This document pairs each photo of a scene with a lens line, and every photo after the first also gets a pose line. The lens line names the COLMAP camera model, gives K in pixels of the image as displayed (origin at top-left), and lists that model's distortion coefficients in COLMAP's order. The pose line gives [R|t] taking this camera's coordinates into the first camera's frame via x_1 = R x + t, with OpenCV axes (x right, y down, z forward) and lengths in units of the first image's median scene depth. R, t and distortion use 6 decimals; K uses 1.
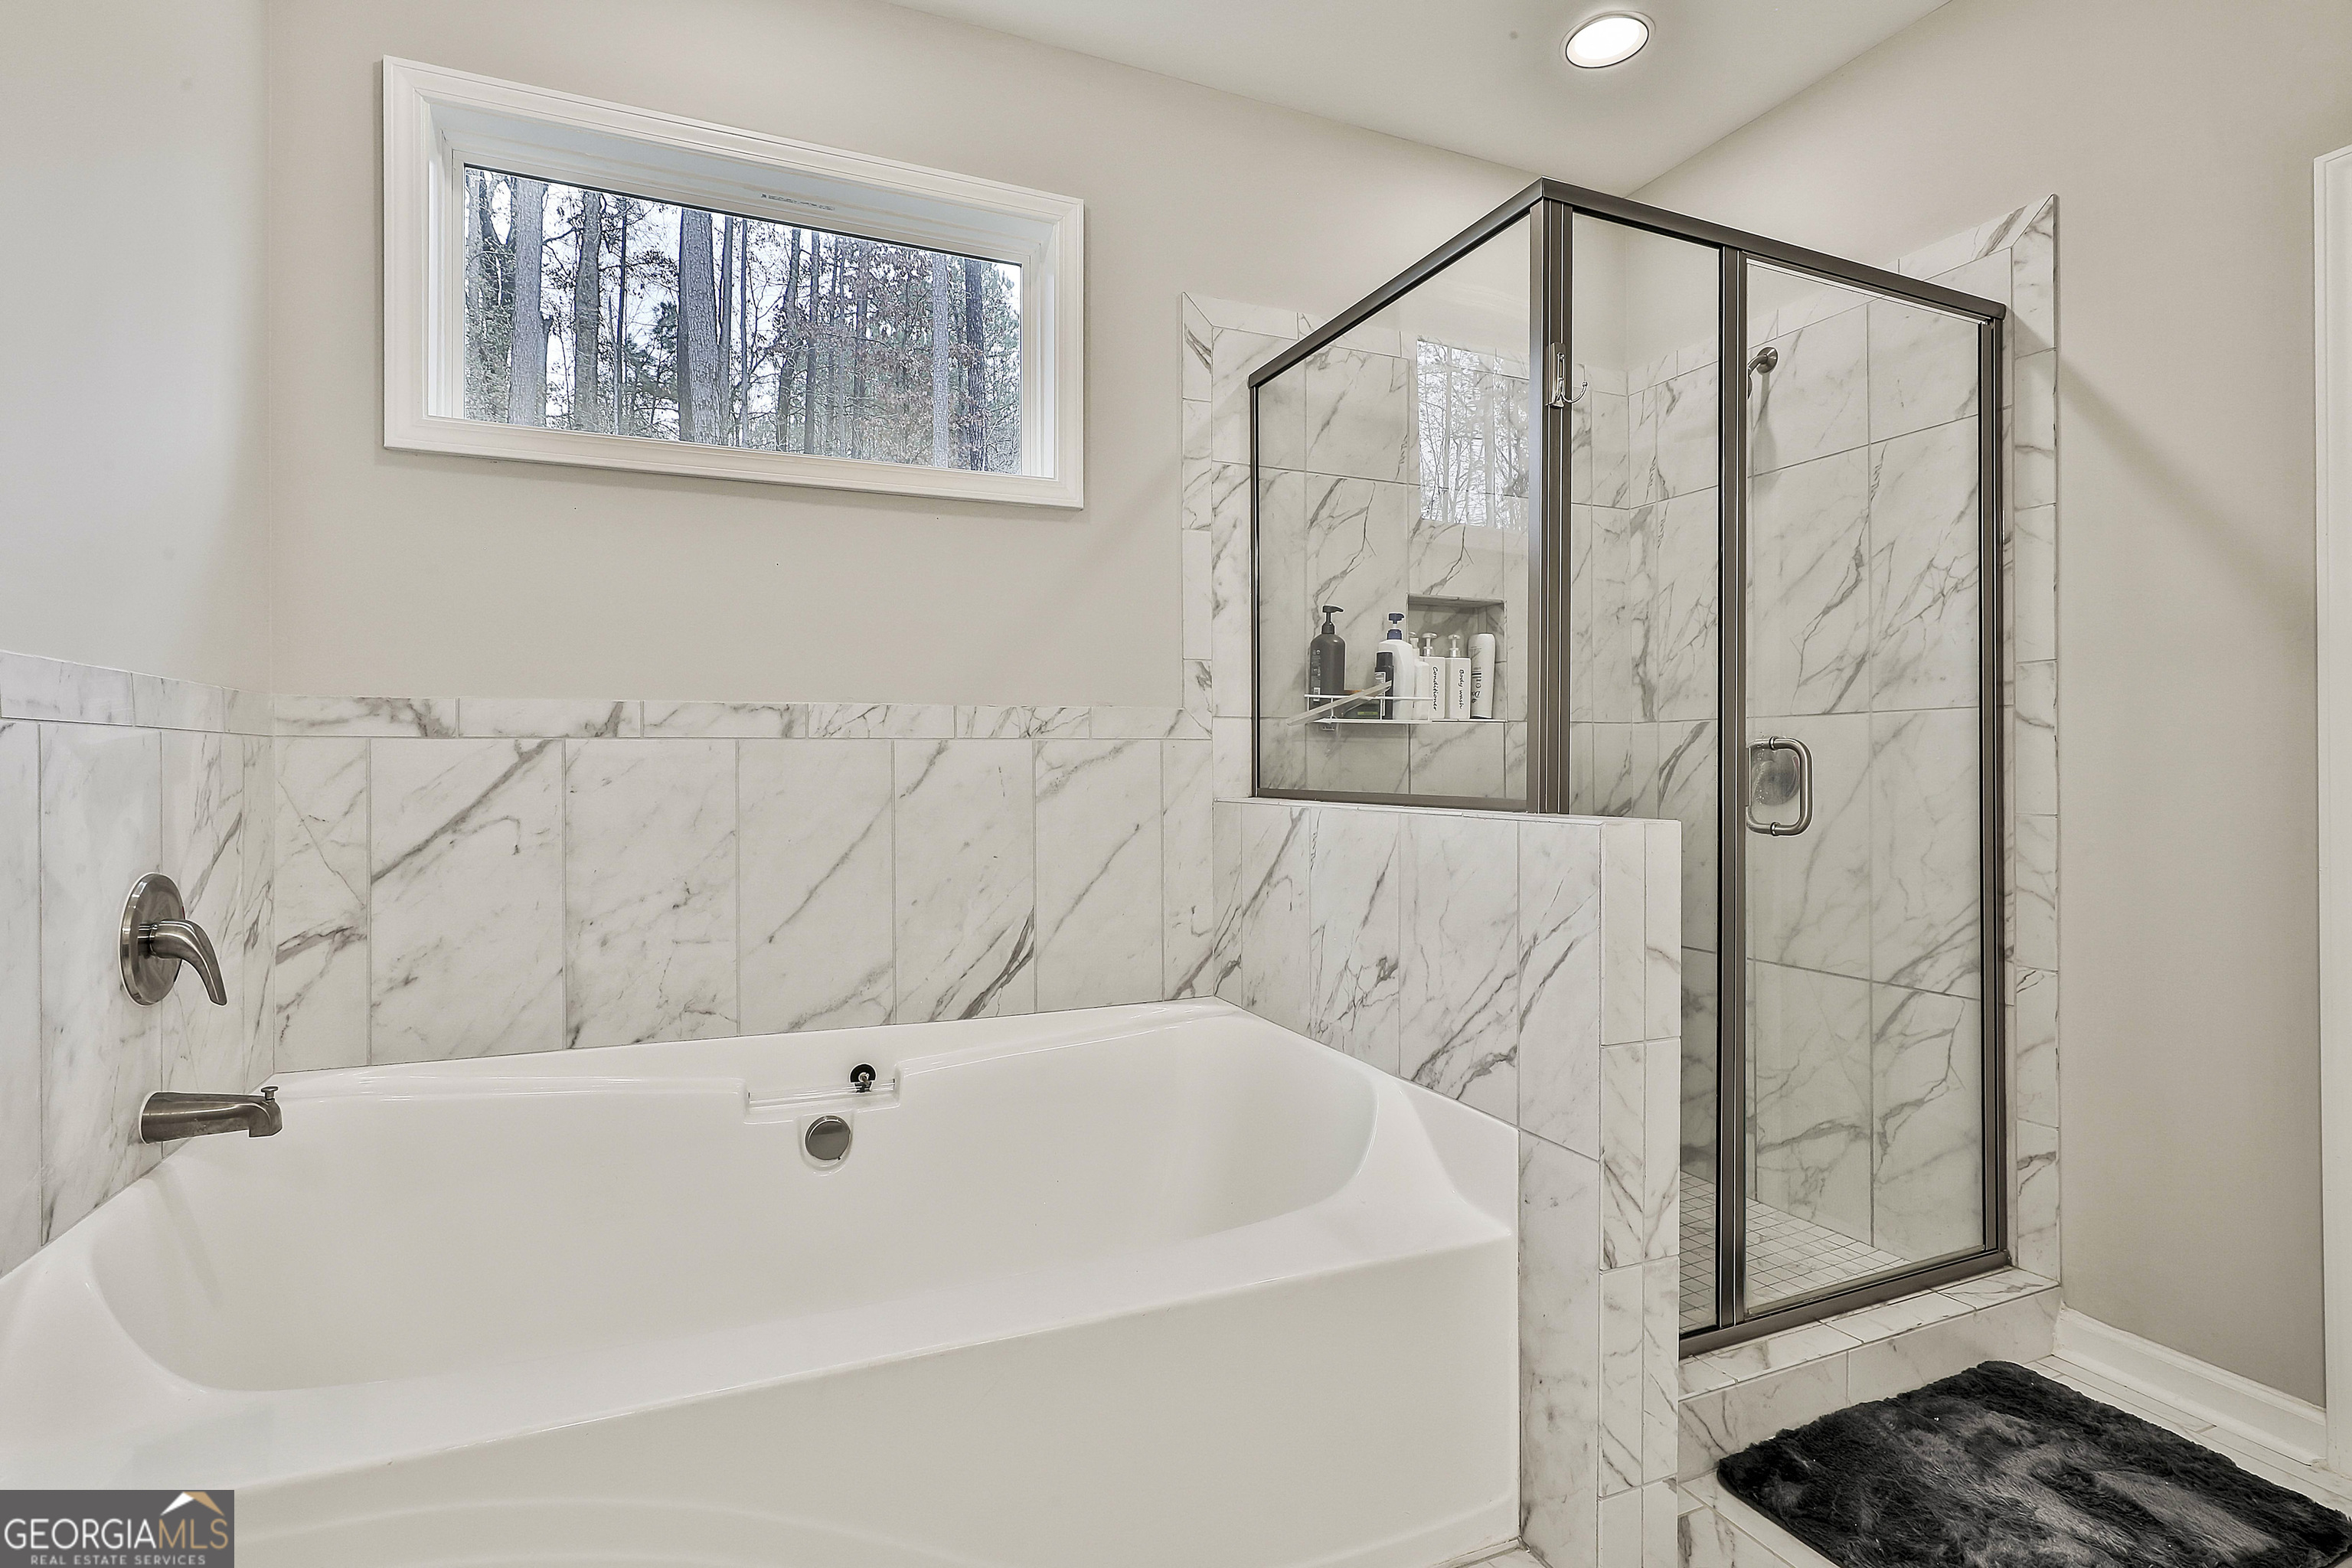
lens RADIAL K [[1128.1, 0, 1181.6], [0, 1128.1, 761.0], [0, 0, 1]] dist [-0.002717, 0.002134]
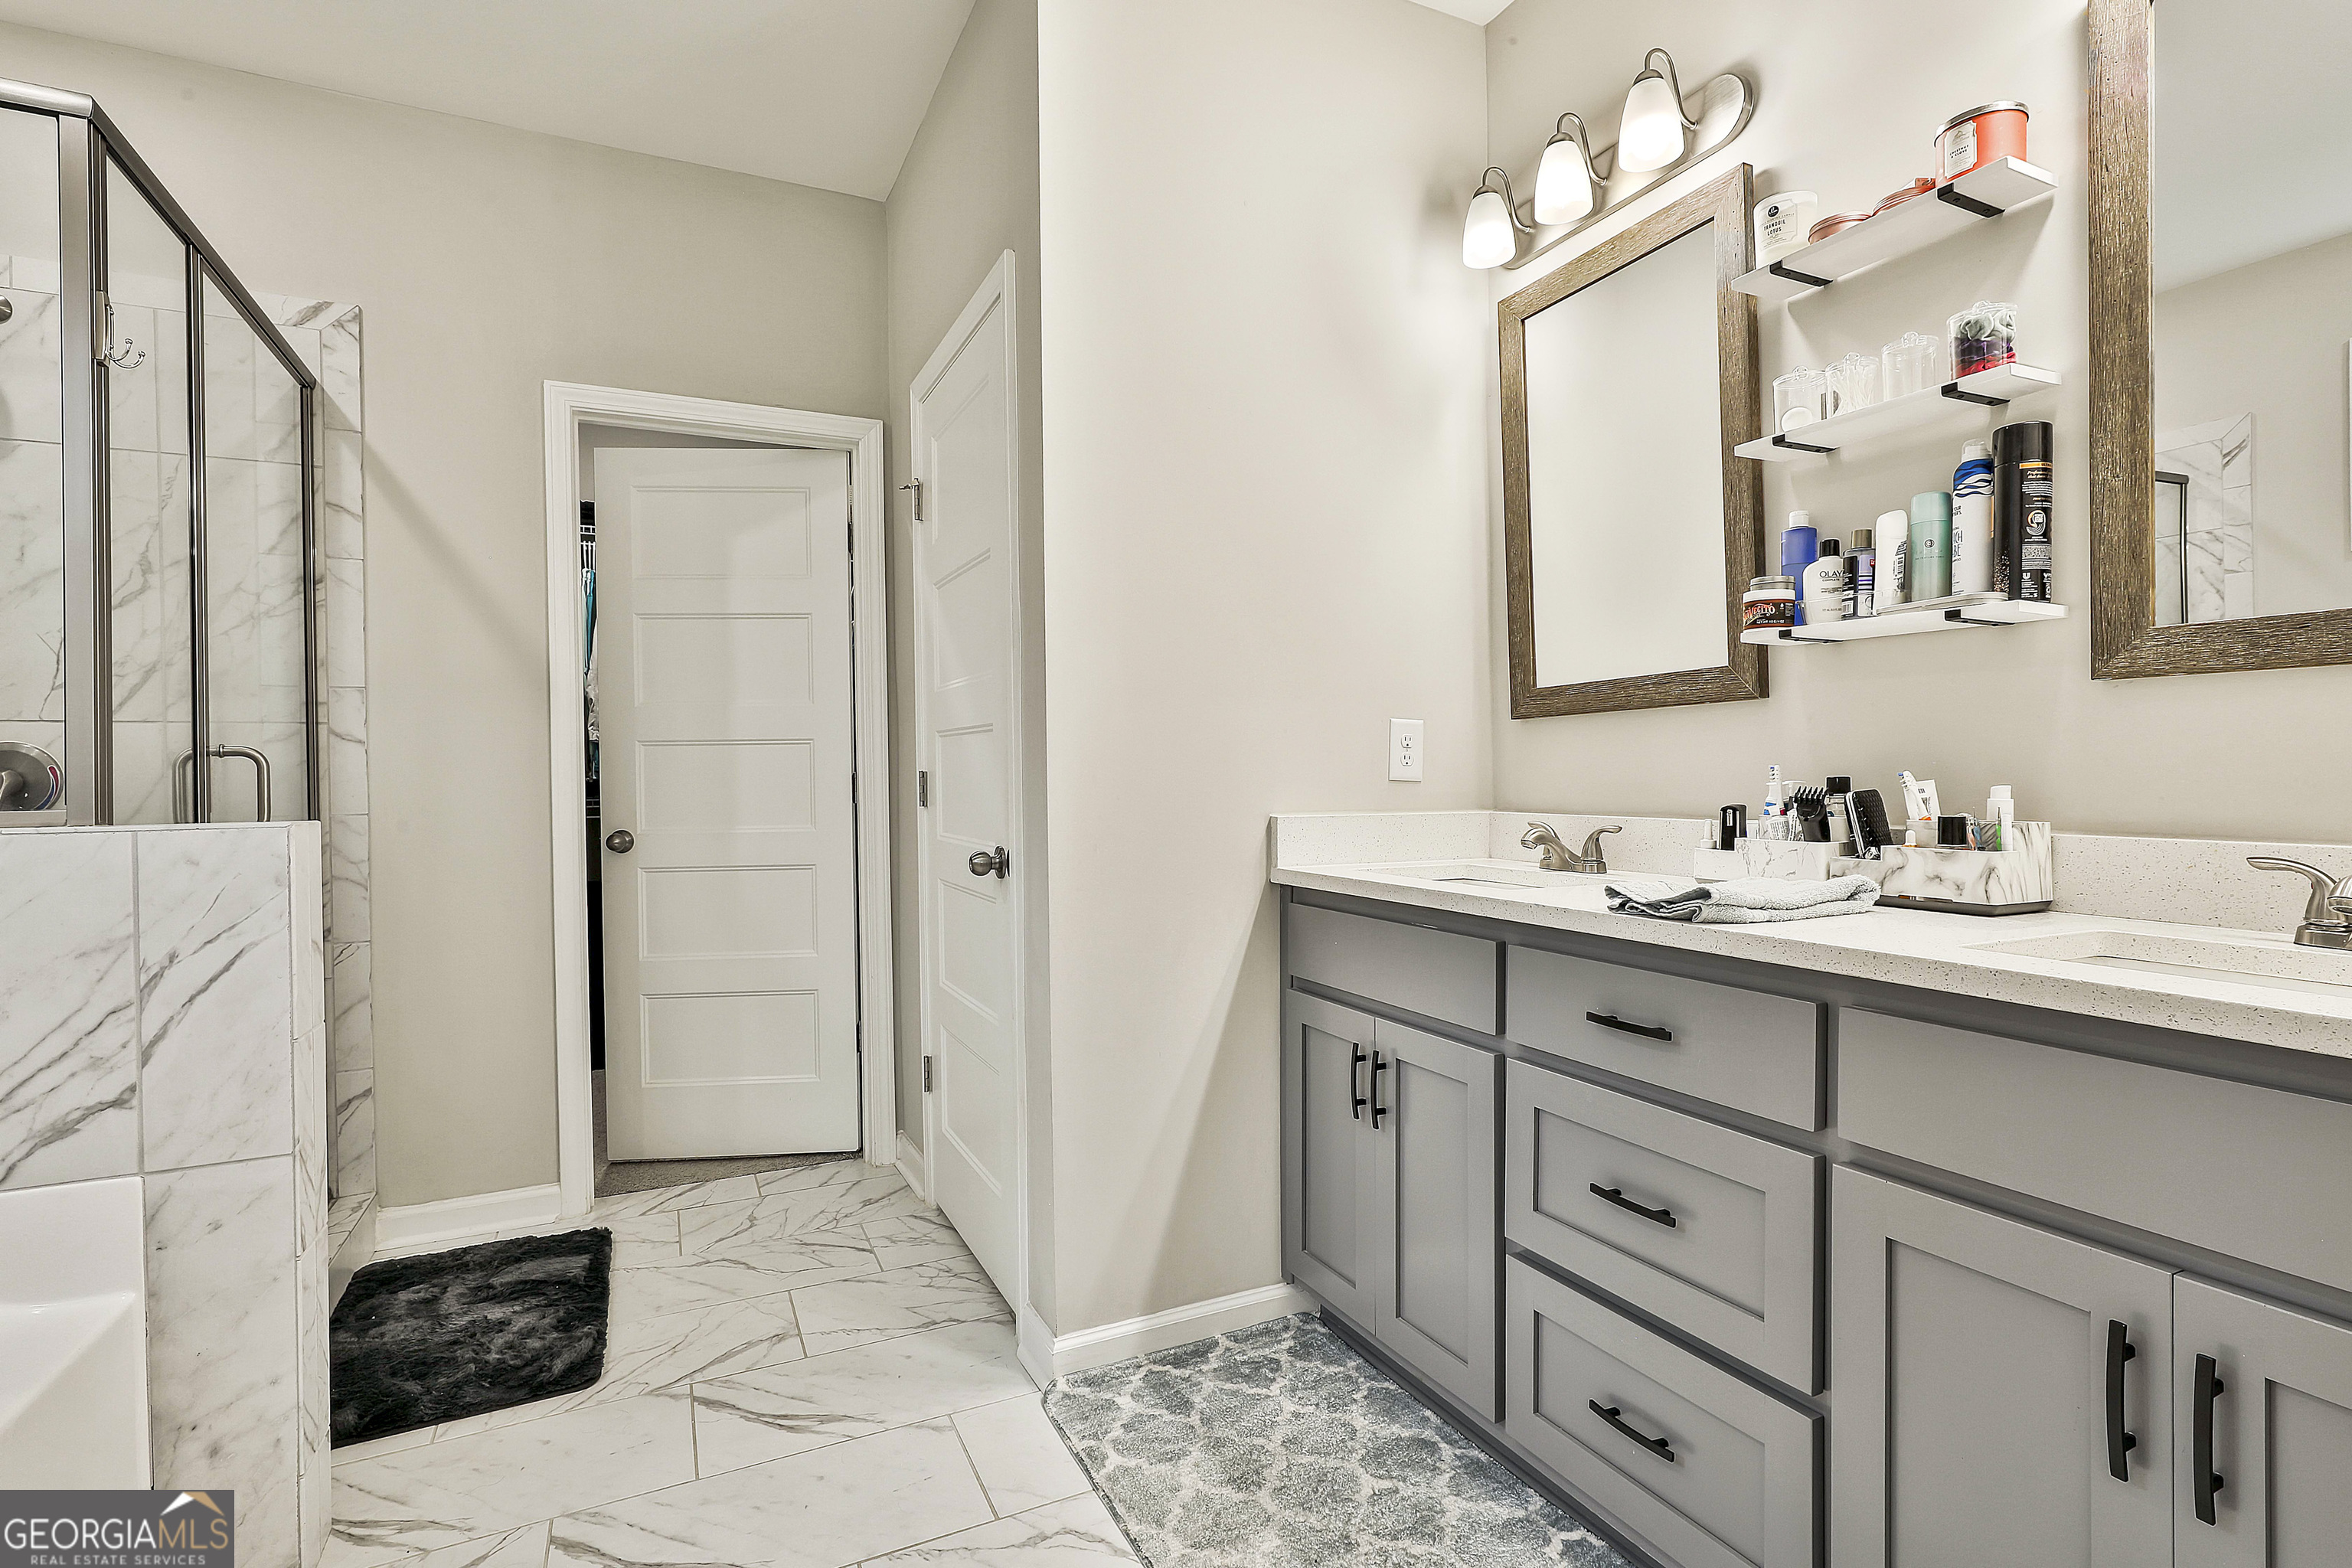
lens RADIAL K [[1128.1, 0, 1180.7], [0, 1128.1, 783.4], [0, 0, 1]] dist [-0.002717, 0.002134]
pose [[-0.039482, -0.007810, 0.999190, -0.591605], [0.006543, 0.999946, 0.008074, 0.012711], [-0.999199, 0.006856, -0.039429, 0.197945]]
